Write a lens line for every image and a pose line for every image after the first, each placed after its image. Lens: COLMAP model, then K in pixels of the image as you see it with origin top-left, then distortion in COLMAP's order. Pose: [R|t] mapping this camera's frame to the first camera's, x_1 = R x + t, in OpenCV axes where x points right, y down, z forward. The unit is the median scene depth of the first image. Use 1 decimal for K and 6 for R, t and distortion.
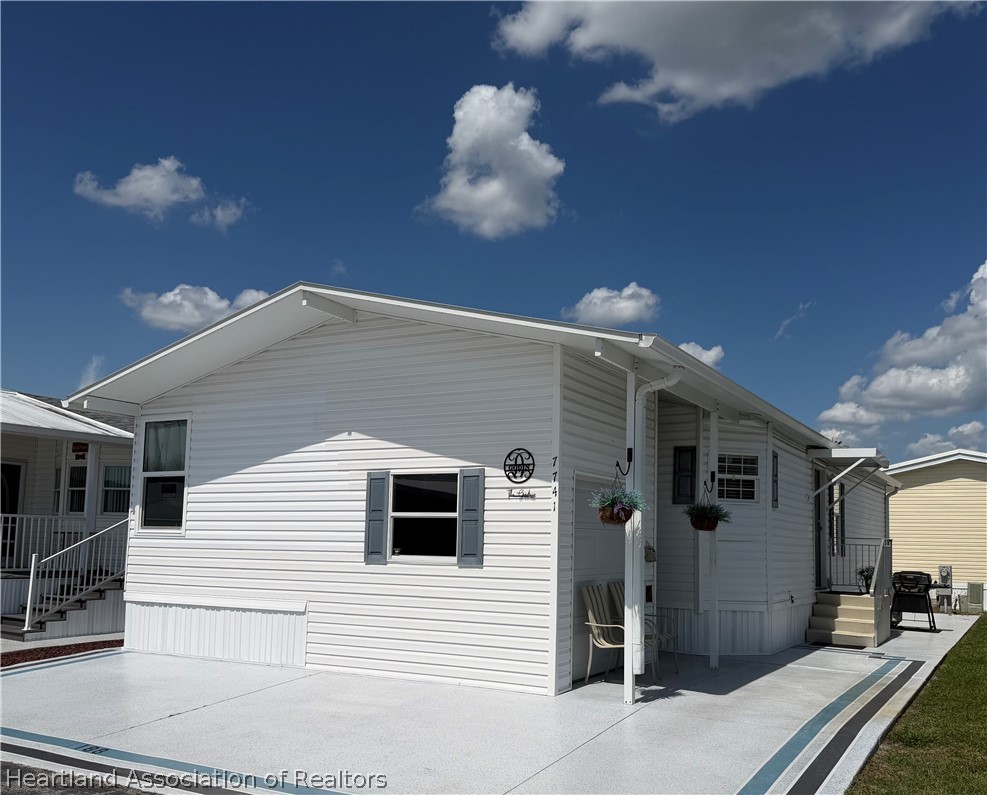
lens RADIAL K [[867.1, 0, 500.5], [0, 867.1, 486.9], [0, 0, 1]] dist [0.083688, -0.070631]
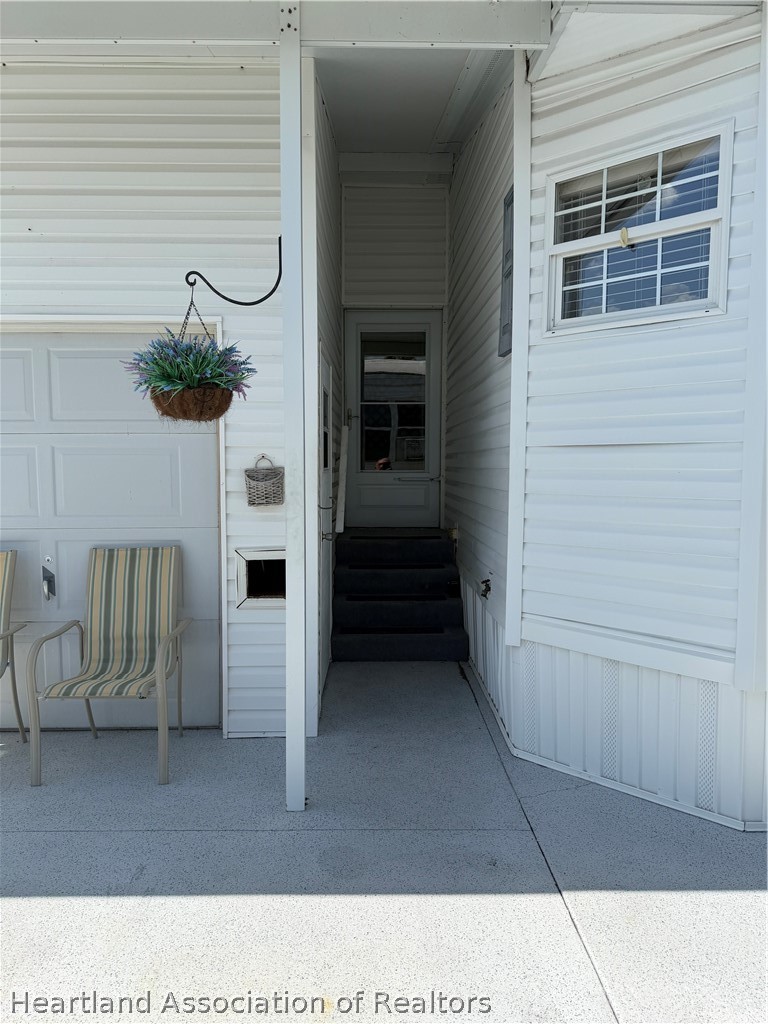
lens RADIAL K [[731.0, 0, 386.3], [0, 731.0, 519.0], [0, 0, 1]] dist [0.017413, -0.014113]
pose [[0.522003, 0.051174, -0.851407, 0.516608], [0.069538, 0.992322, 0.102278, 0.063479], [0.850104, -0.112595, 0.514437, 0.898113]]
